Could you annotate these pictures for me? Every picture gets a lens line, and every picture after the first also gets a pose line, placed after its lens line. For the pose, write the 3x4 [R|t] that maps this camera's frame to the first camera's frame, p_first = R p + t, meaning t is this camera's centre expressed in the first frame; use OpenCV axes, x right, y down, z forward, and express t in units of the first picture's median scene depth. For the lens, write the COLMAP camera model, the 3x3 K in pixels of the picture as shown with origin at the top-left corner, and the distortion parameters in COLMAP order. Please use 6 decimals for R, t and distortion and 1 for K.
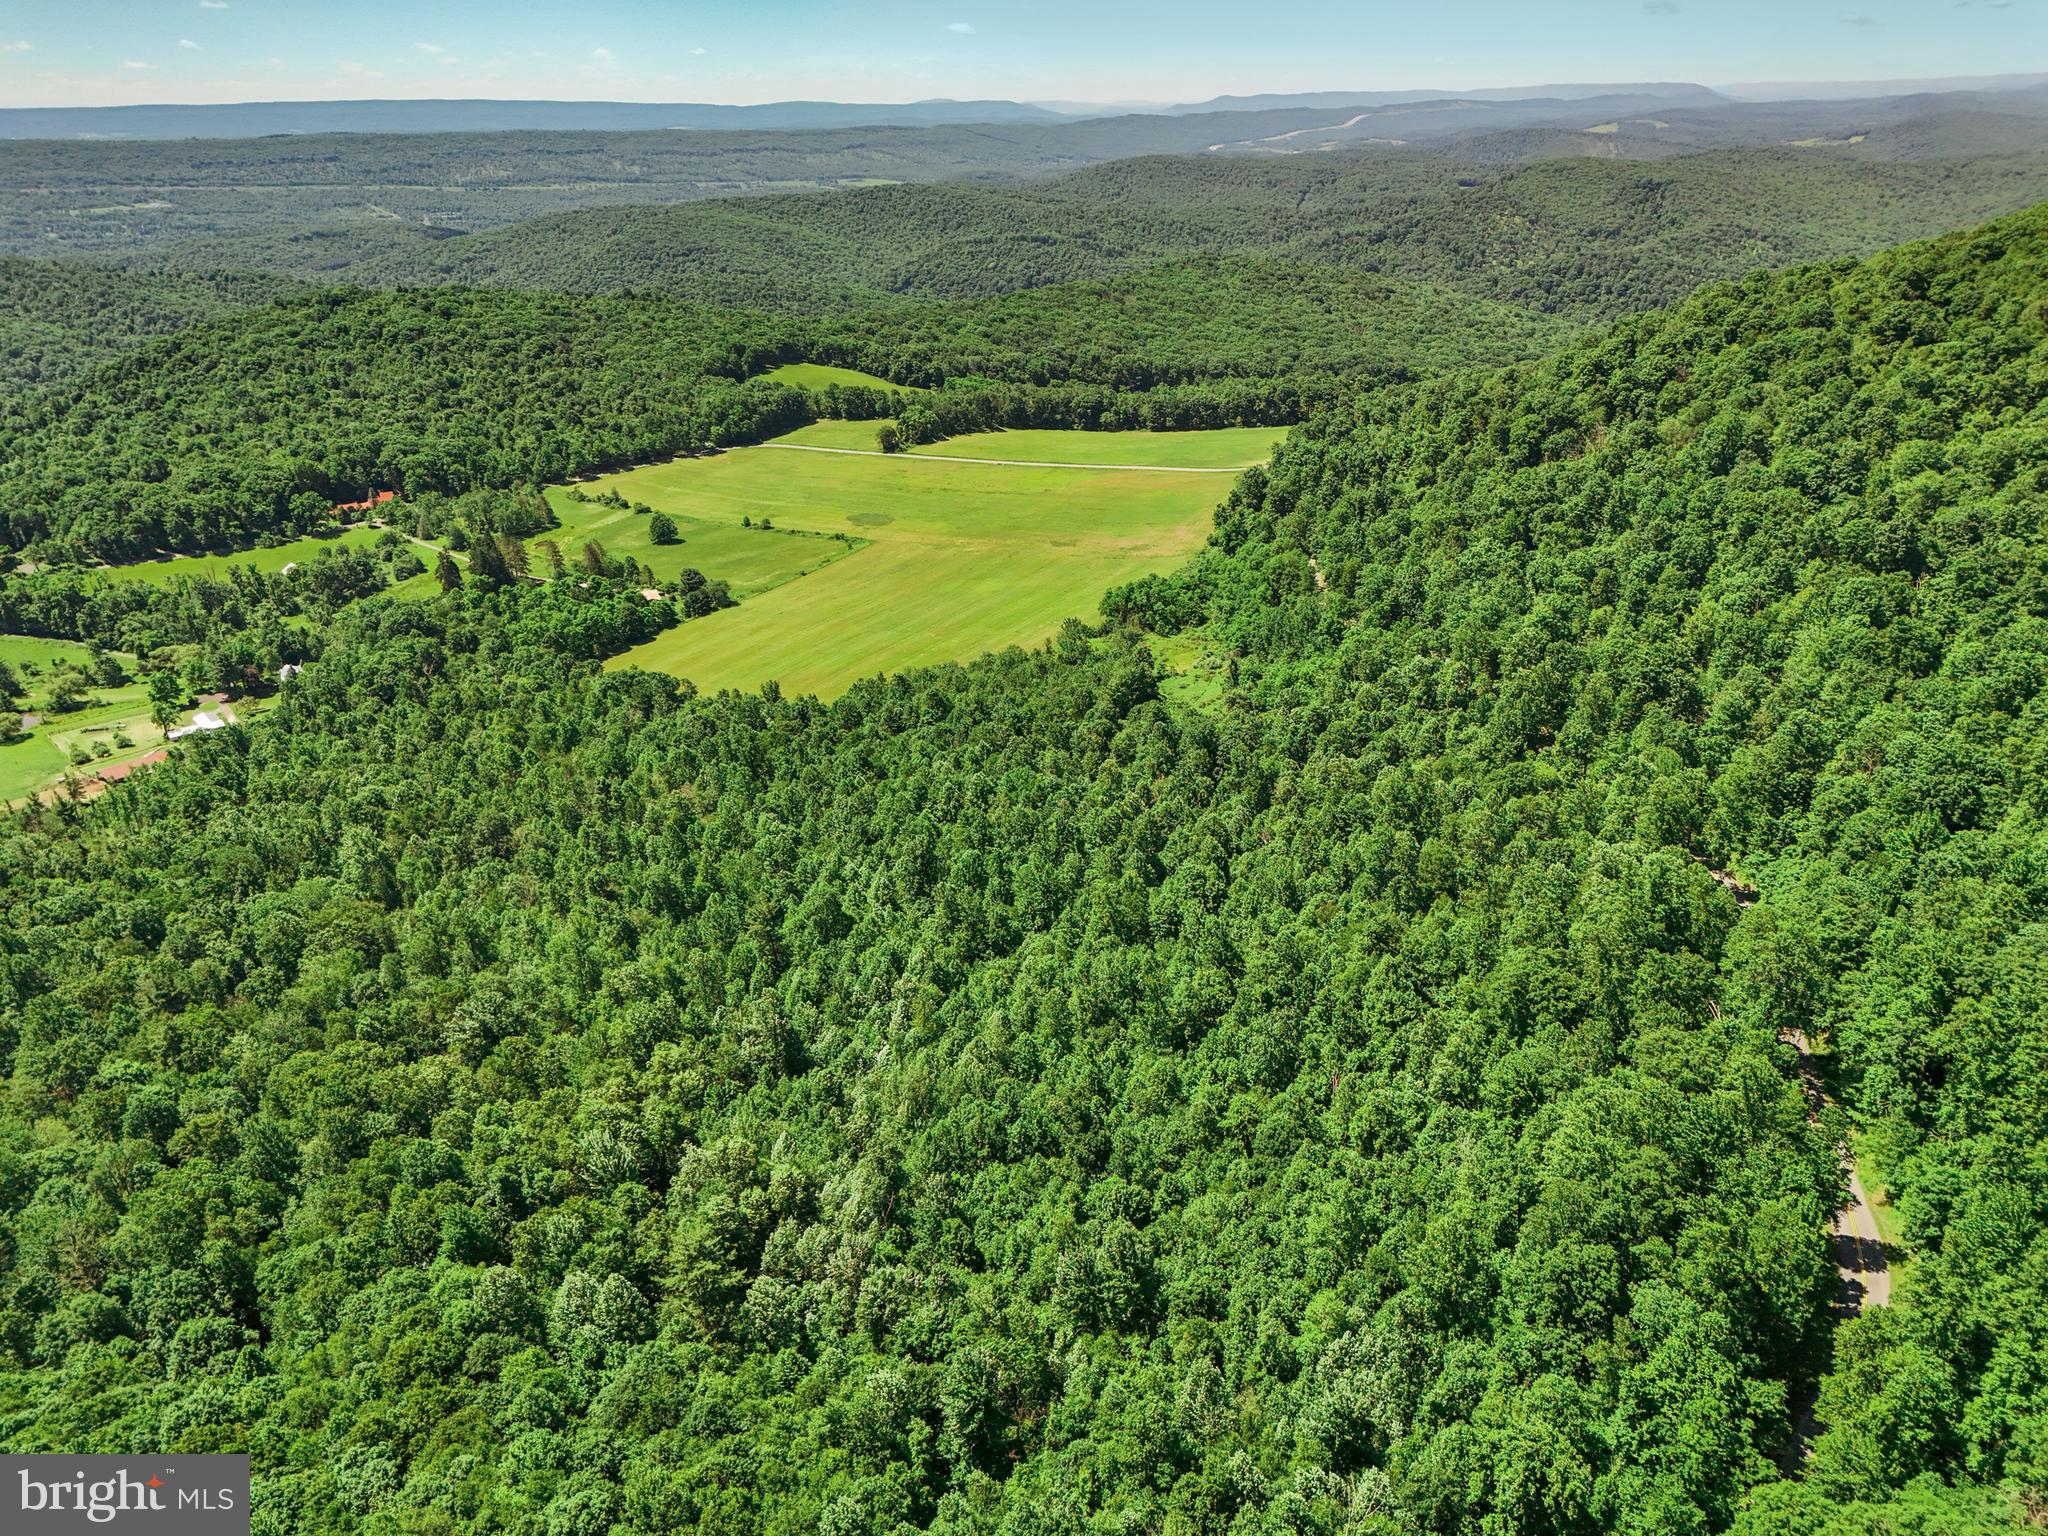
lens RADIAL K [[1506.0, 0, 1031.6], [0, 1506.0, 764.0], [0, 0, 1]] dist [0.086878, -0.083137]
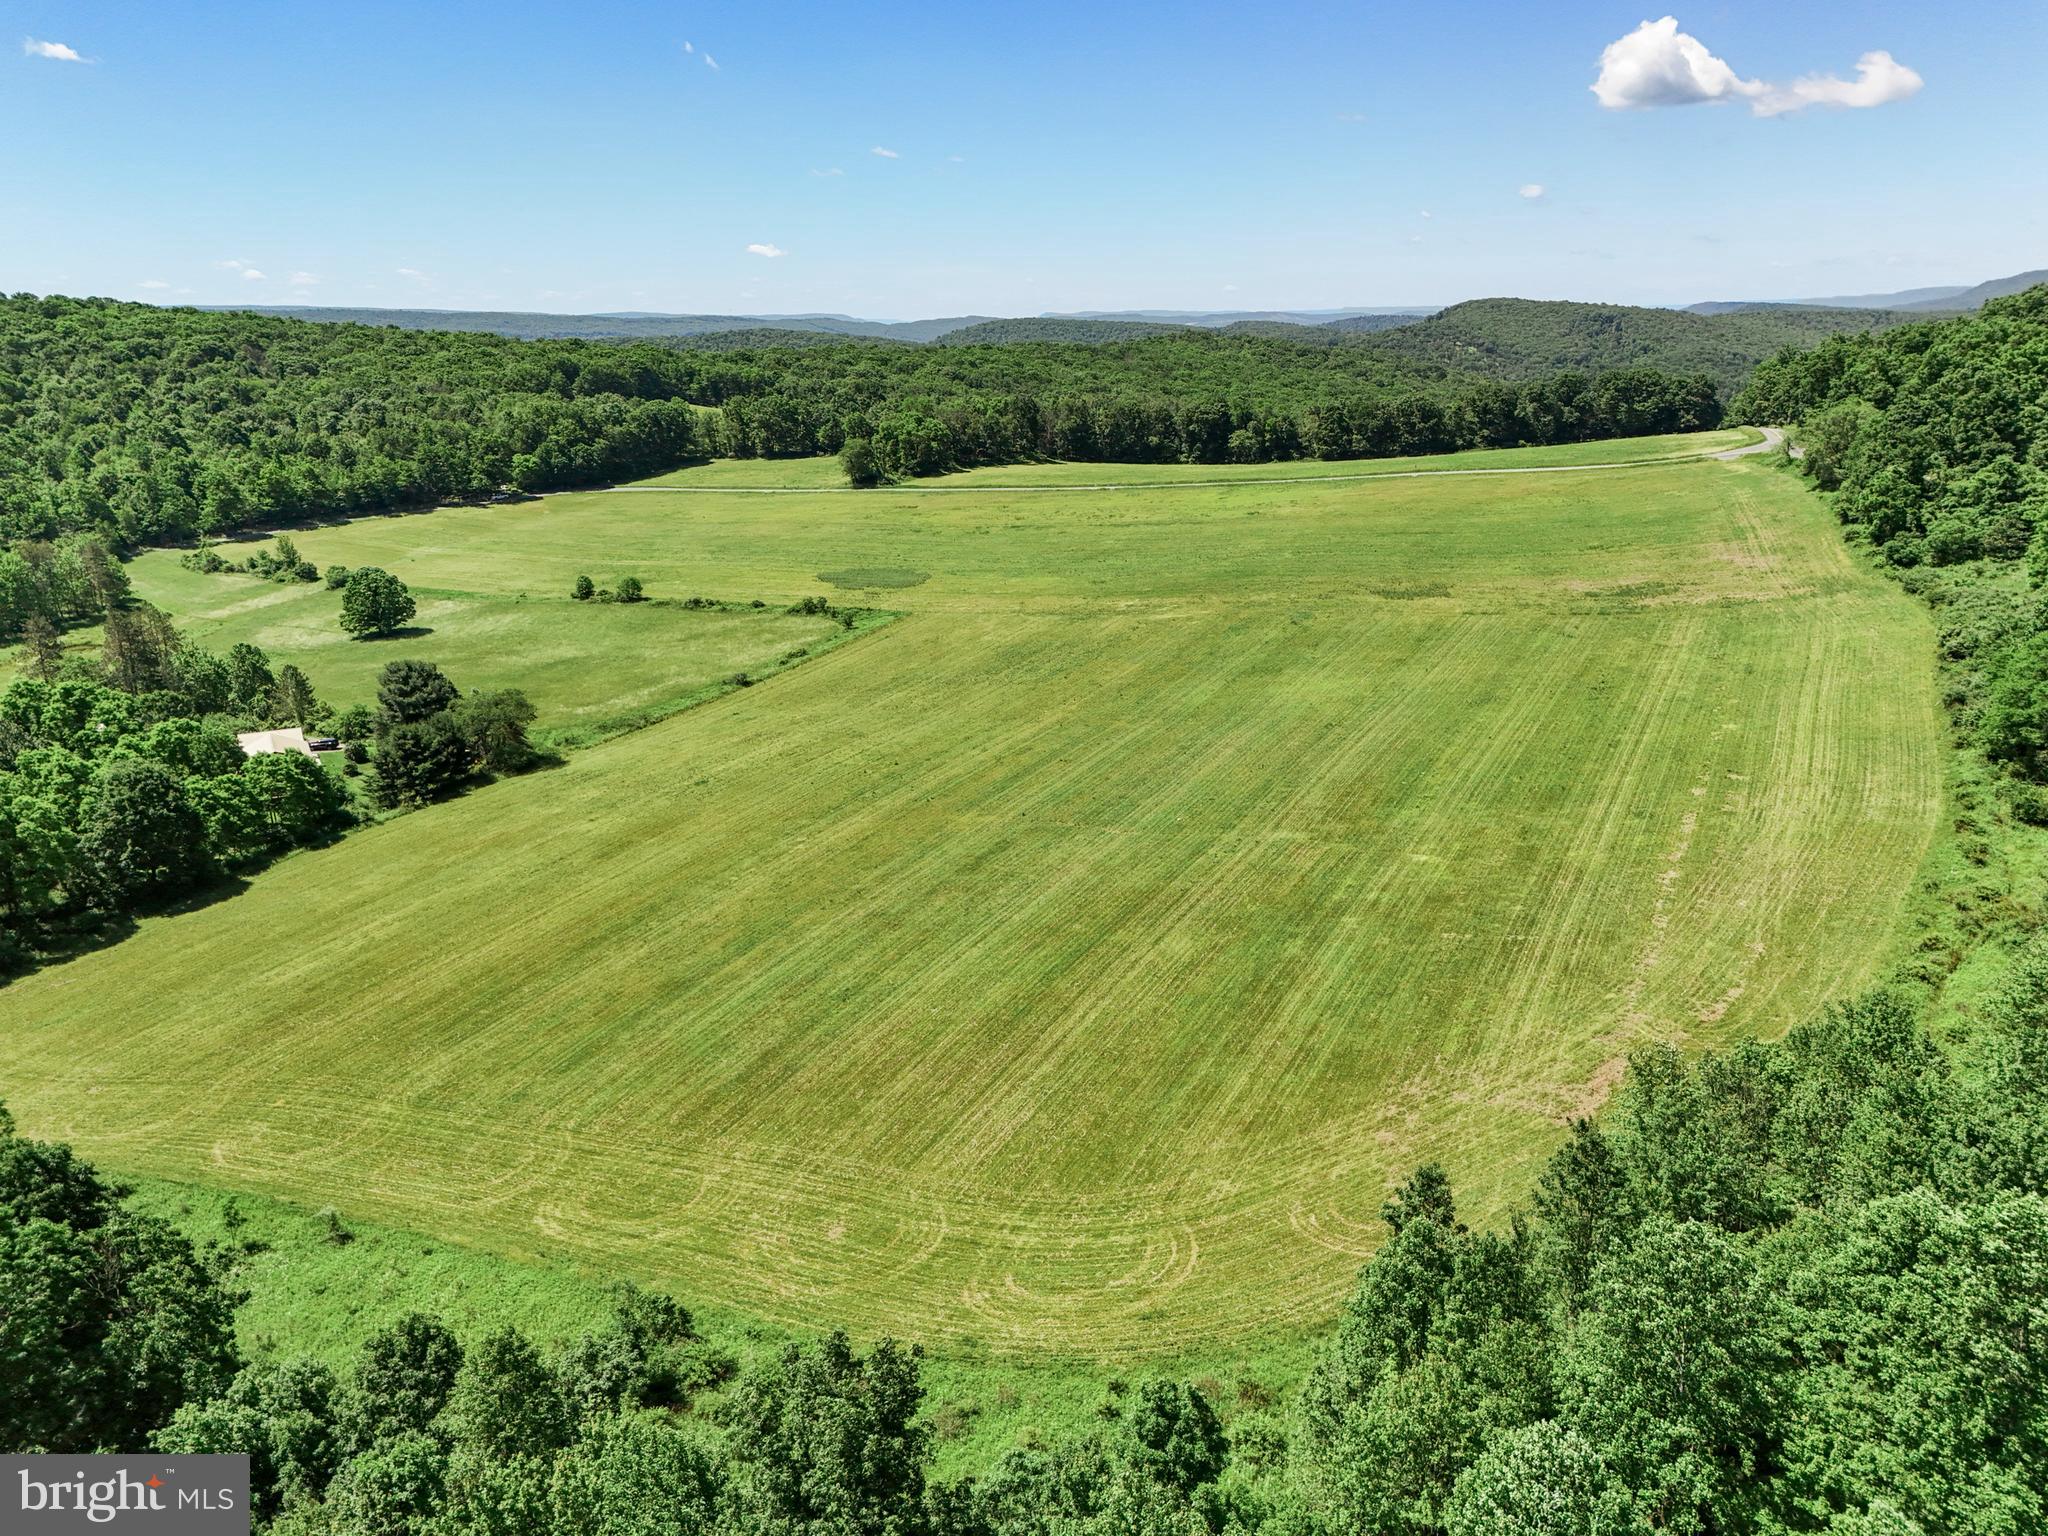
lens RADIAL K [[1506.0, 0, 1019.0], [0, 1506.0, 770.5], [0, 0, 1]] dist [0.086878, -0.083137]
pose [[0.995019, -0.026752, 0.096033, -0.085566], [0.038393, 0.991848, -0.121507, -0.040918], [-0.091999, 0.124589, 0.987934, 0.450626]]
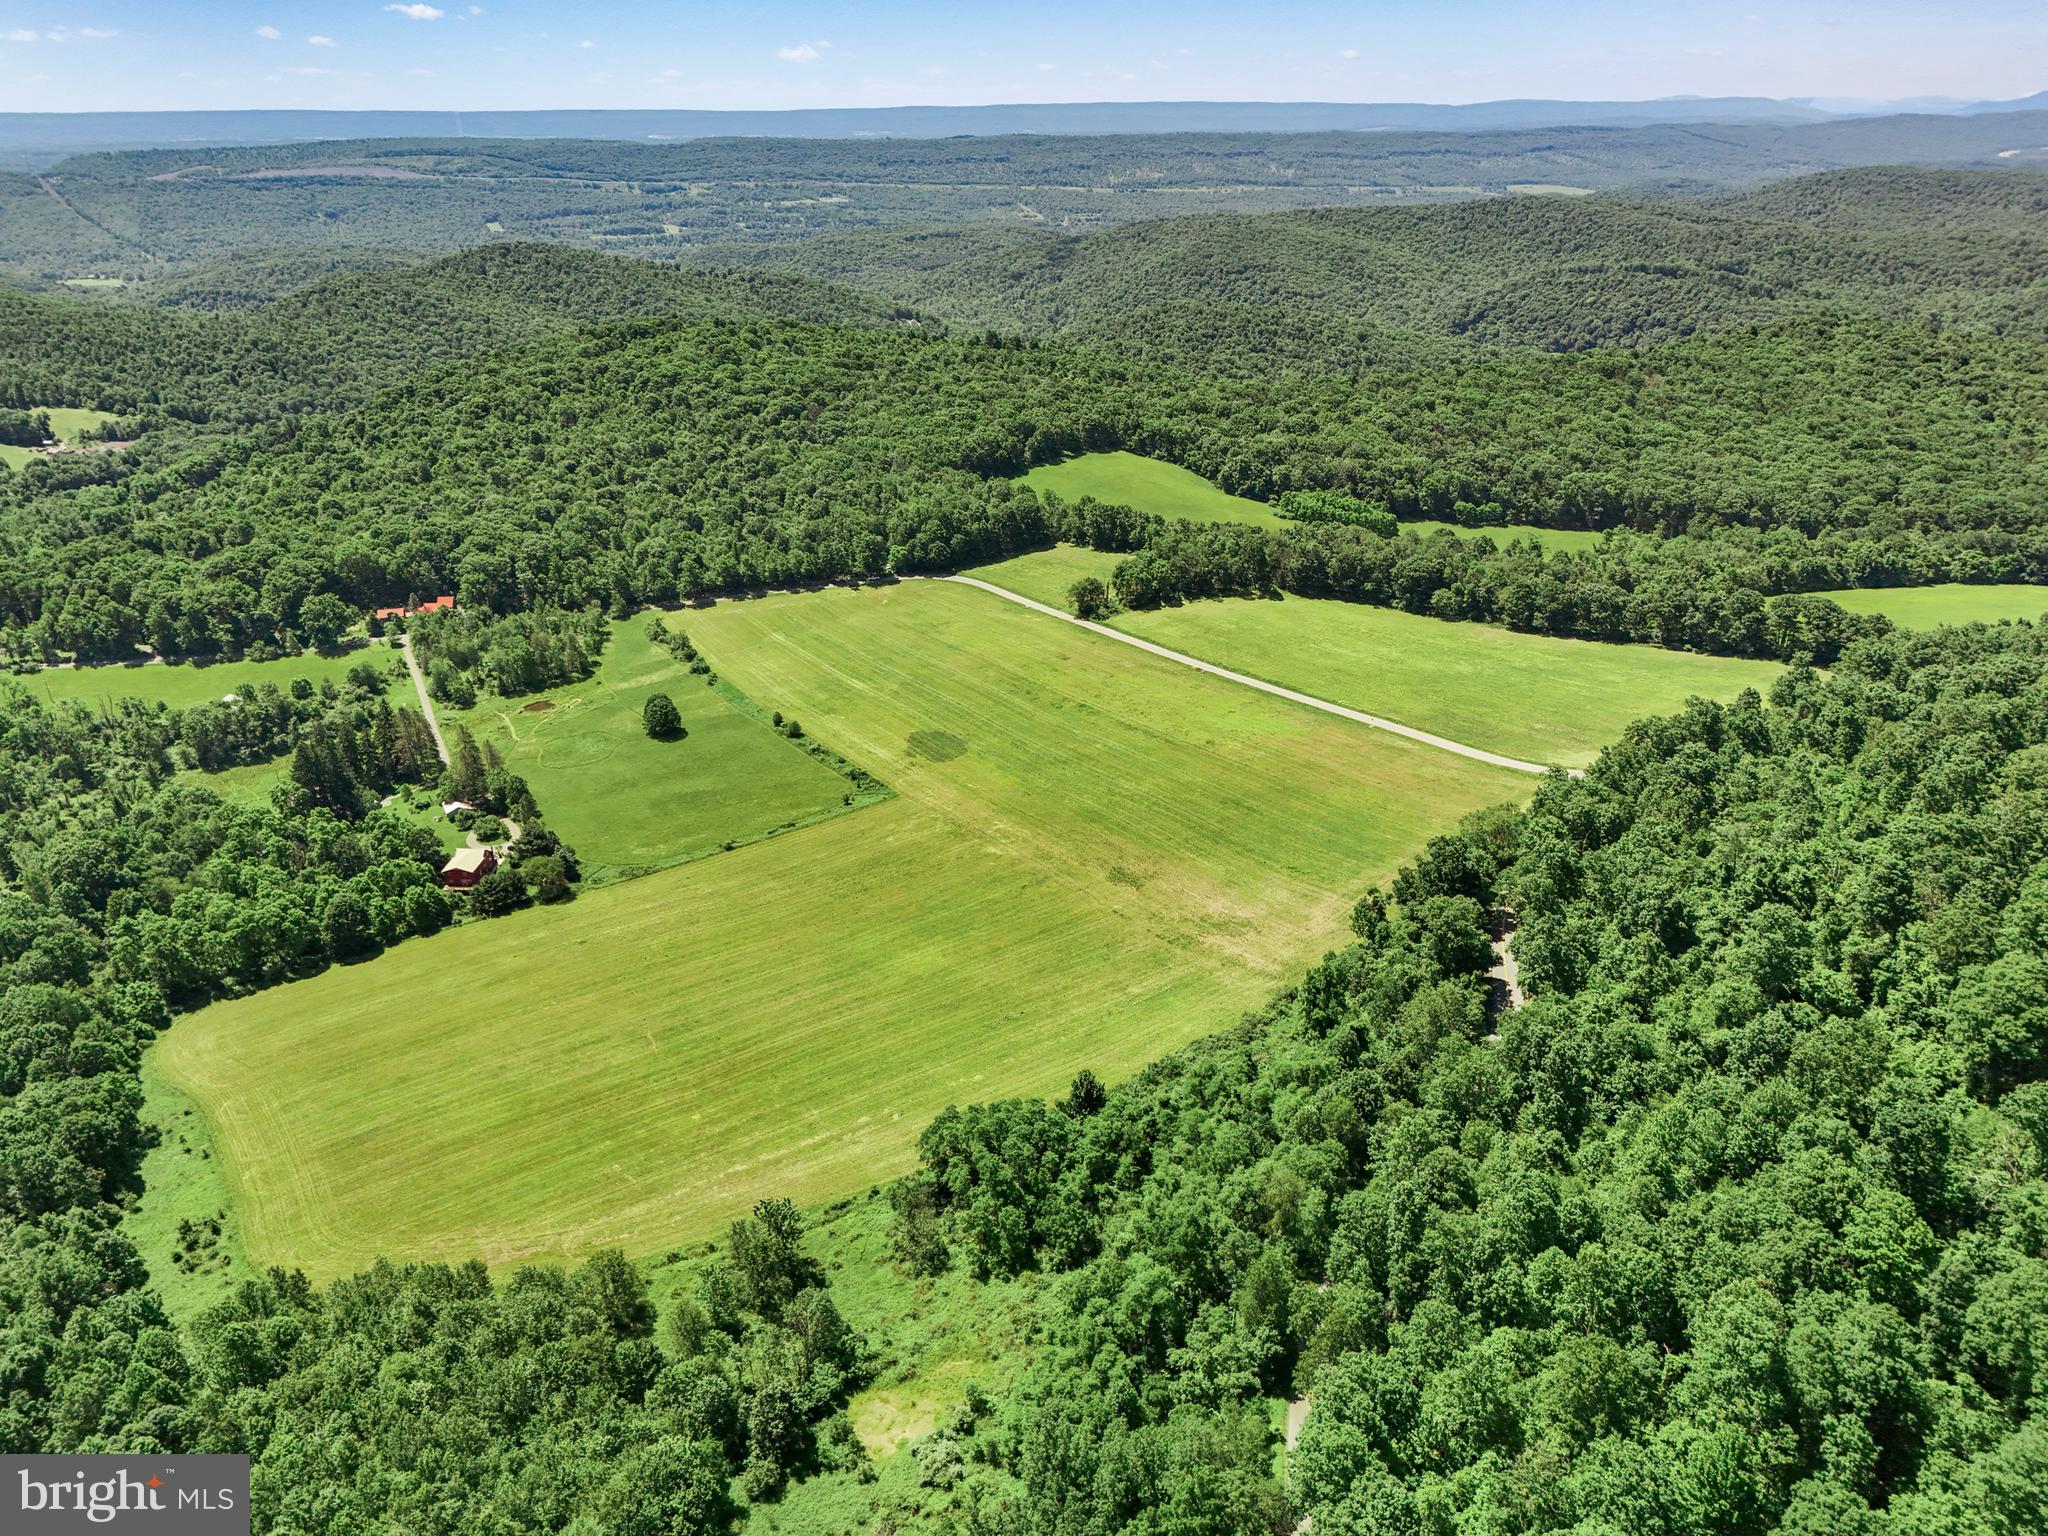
lens RADIAL K [[1506.0, 0, 1026.4], [0, 1506.0, 763.8], [0, 0, 1]] dist [0.086878, -0.083137]
pose [[0.908013, 0.173664, -0.381252, 0.141478], [-0.173573, 0.984202, 0.034921, -0.145175], [0.381293, 0.034466, 0.923811, 0.324284]]
